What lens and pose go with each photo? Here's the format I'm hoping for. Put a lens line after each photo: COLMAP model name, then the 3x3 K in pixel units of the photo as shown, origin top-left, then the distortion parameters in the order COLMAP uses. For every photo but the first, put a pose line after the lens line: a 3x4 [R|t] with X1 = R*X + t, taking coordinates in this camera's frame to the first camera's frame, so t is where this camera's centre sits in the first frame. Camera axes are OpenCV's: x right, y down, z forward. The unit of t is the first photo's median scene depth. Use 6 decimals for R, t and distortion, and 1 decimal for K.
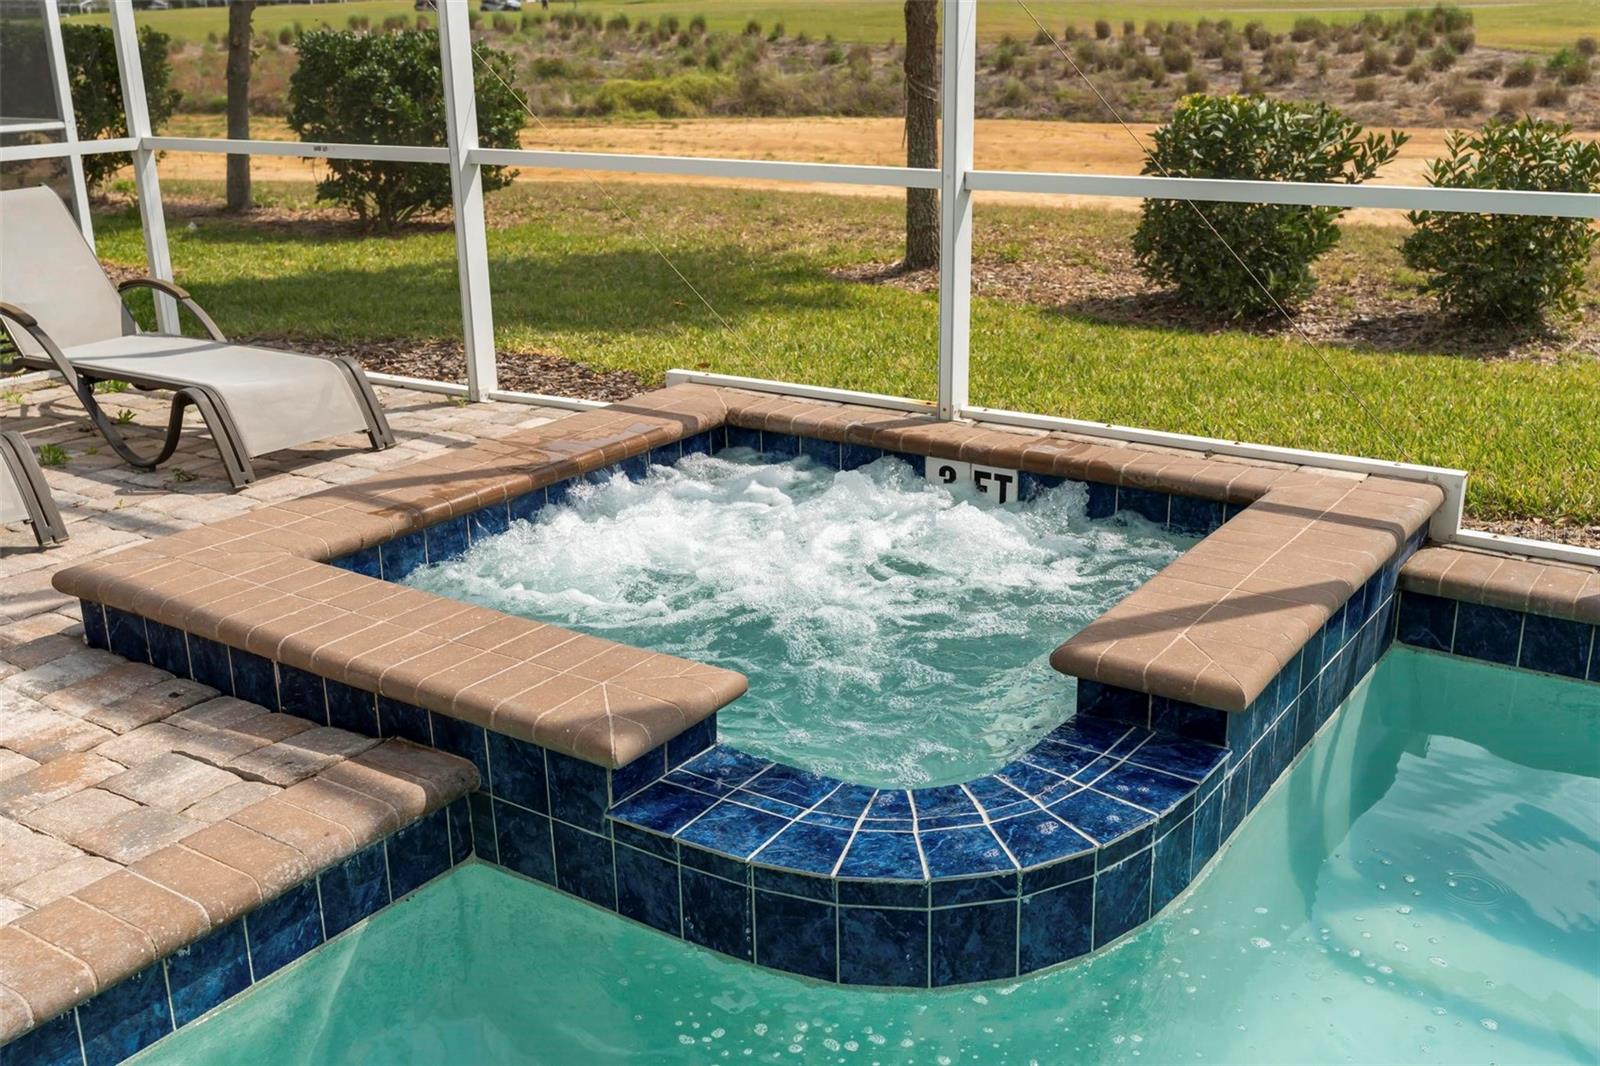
lens RADIAL K [[1556.7, 0, 800.0], [0, 1556.7, 533.0], [0, 0, 1]] dist [0.008334, 0.007928]
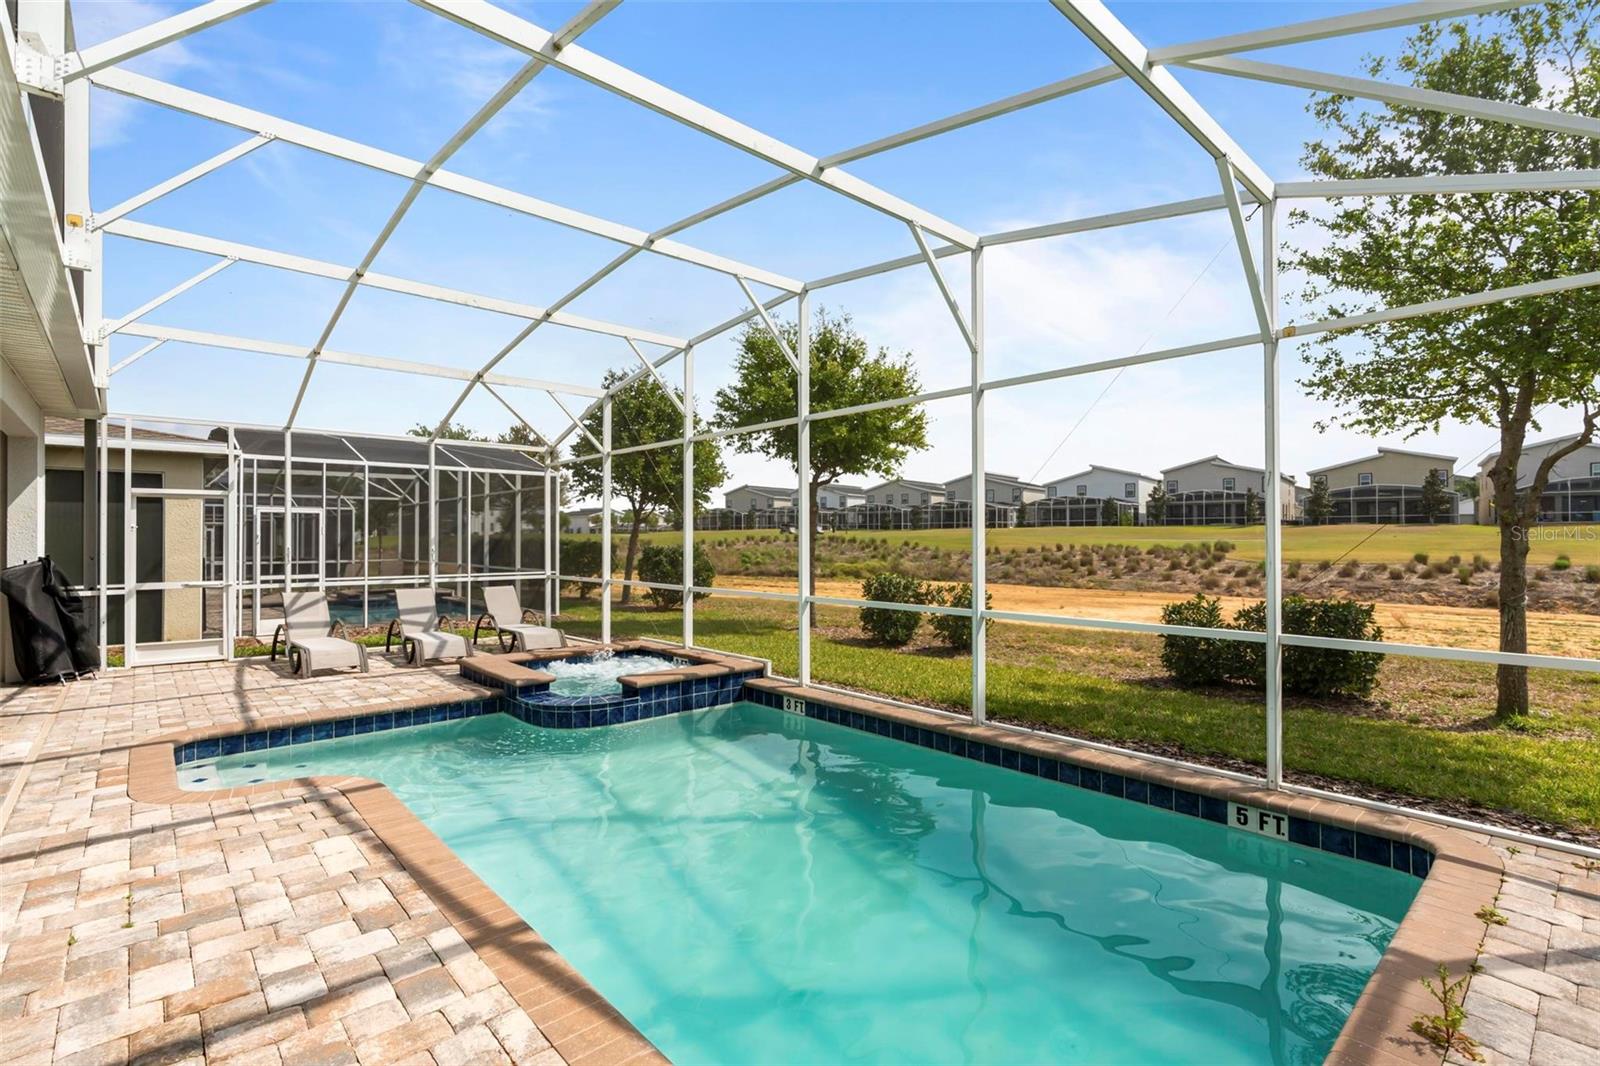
lens RADIAL K [[731.0, 0, 801.6], [0, 731.0, 540.2], [0, 0, 1]] dist [-0.015141, 0.000835]
pose [[0.975001, 0.018087, -0.221465, 0.084775], [-0.085700, 0.950179, -0.299692, 0.020721], [0.205011, 0.311179, 0.927975, -0.078934]]
